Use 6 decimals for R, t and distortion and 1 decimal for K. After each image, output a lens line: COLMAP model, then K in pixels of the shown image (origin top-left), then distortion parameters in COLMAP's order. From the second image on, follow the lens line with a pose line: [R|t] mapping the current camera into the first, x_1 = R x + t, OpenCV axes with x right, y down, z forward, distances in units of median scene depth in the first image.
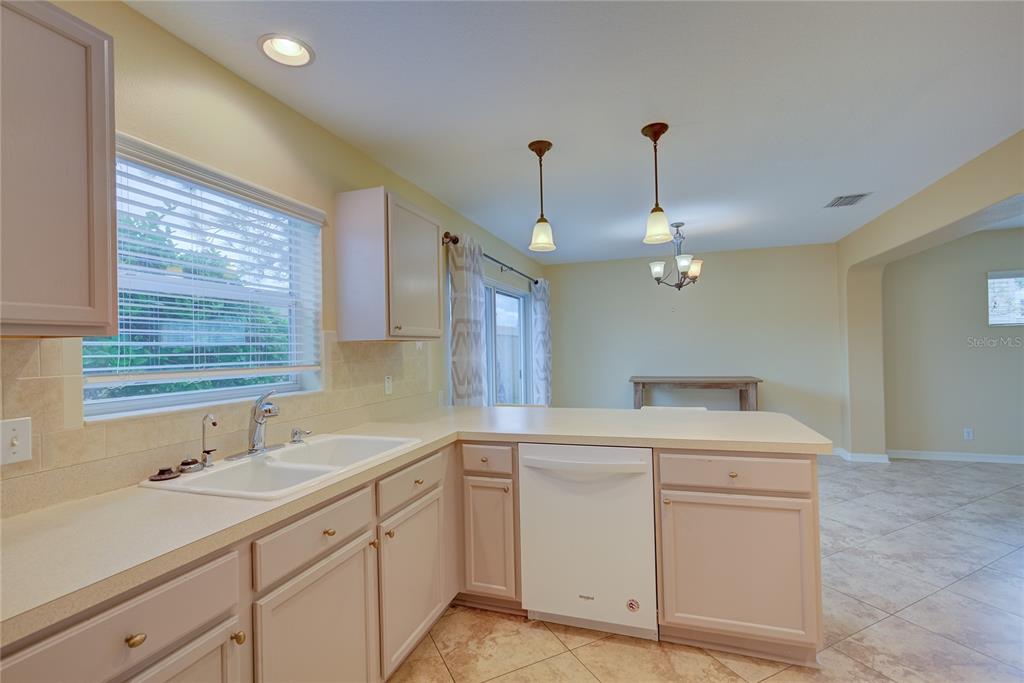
lens RADIAL K [[463.7, 0, 507.1], [0, 463.7, 345.3], [0, 0, 1]] dist [-0.001164, 0.000000]
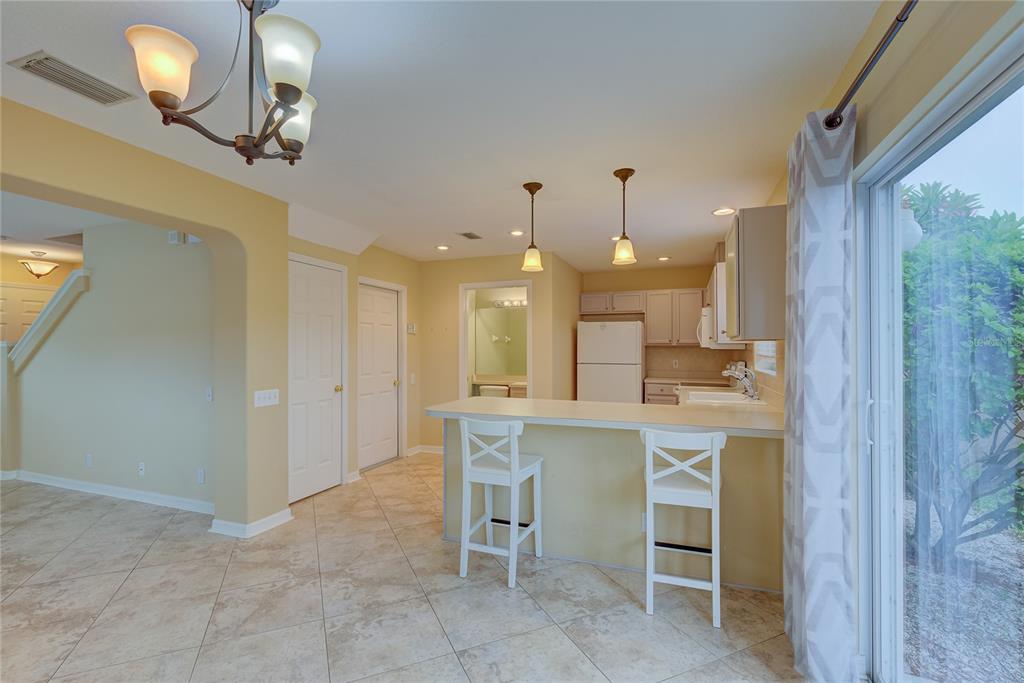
lens RADIAL K [[463.7, 0, 511.8], [0, 463.7, 345.2], [0, 0, 1]] dist [-0.001164, 0.000000]
pose [[-0.999611, 0.016926, 0.022186, 0.301438], [0.016730, 0.999820, -0.008967, -0.004412], [-0.022333, -0.008593, -0.999714, 1.959990]]
